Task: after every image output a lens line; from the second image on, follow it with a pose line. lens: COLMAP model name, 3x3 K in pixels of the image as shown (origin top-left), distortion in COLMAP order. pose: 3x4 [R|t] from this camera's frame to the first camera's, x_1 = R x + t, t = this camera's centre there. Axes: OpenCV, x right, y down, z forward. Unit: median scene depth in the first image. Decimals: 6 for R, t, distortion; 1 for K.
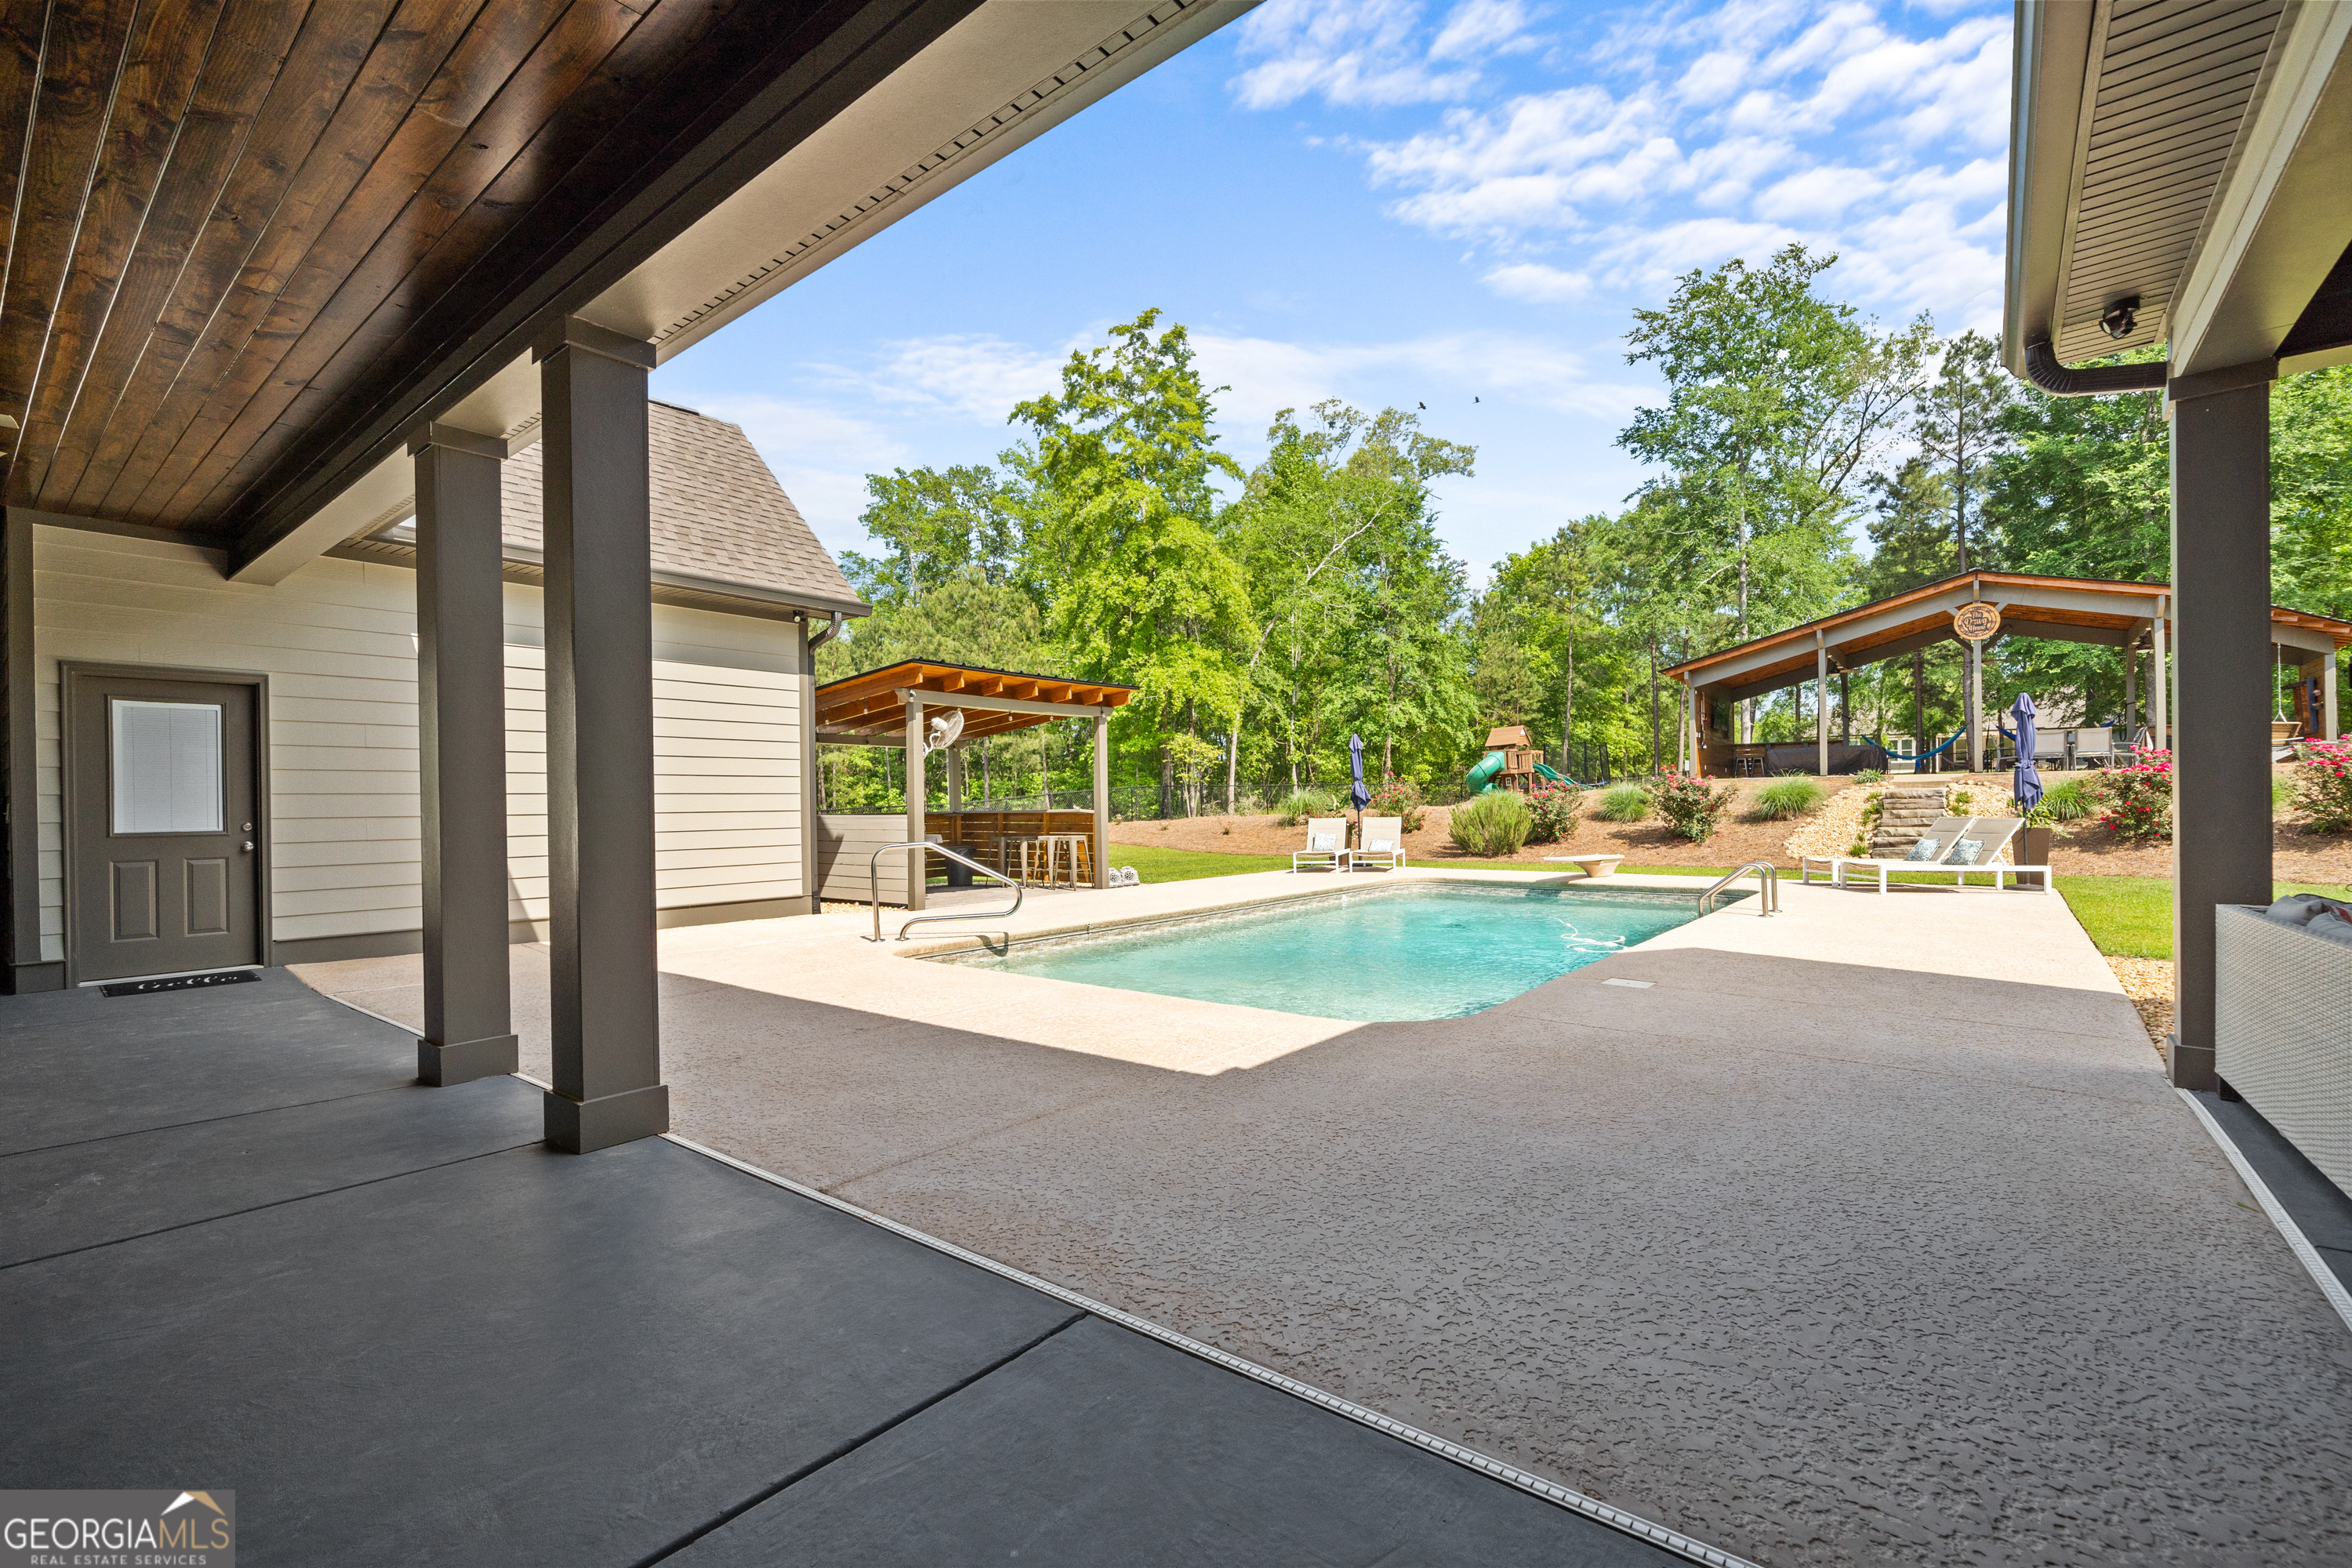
lens RADIAL K [[1009.6, 0, 1174.4], [0, 1009.6, 810.9], [0, 0, 1]] dist [-0.000324, 0.000079]
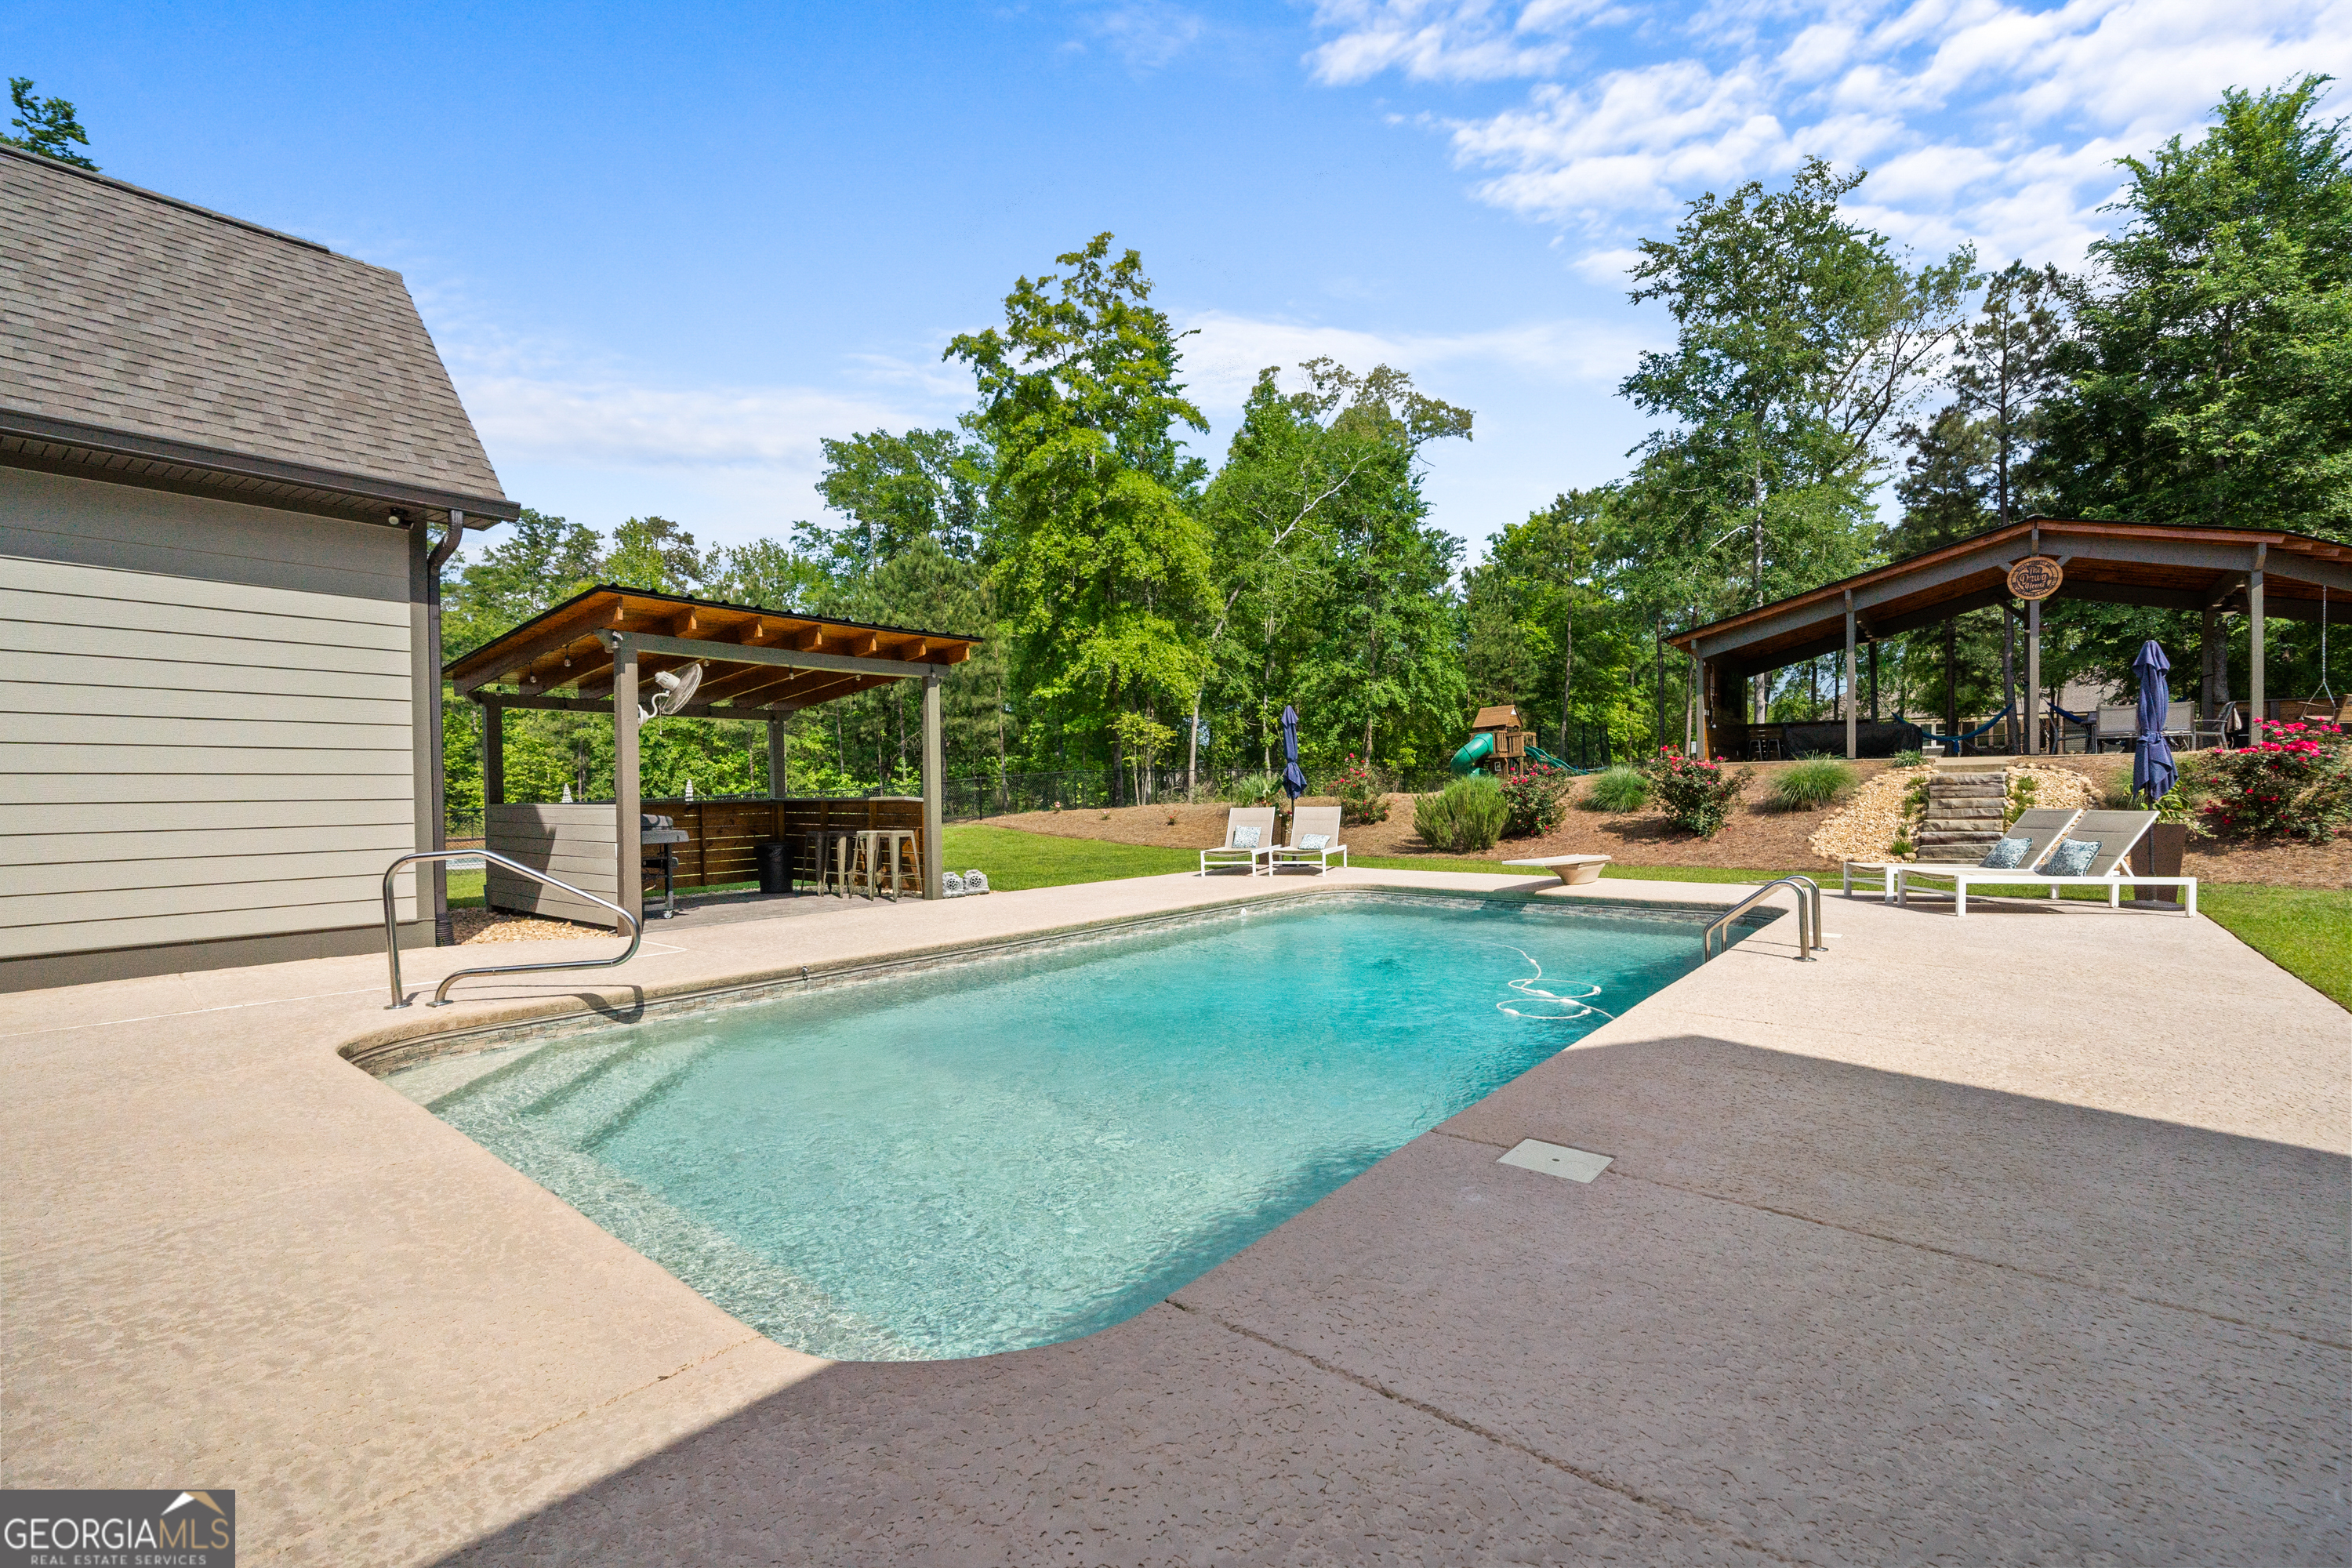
lens RADIAL K [[1009.6, 0, 1174.4], [0, 1009.6, 810.9], [0, 0, 1]] dist [-0.000324, 0.000079]
pose [[0.999980, 0.001663, -0.006124, 0.048571], [-0.001580, 0.999907, 0.013521, -0.000589], [0.006146, -0.013511, 0.999890, 0.093389]]
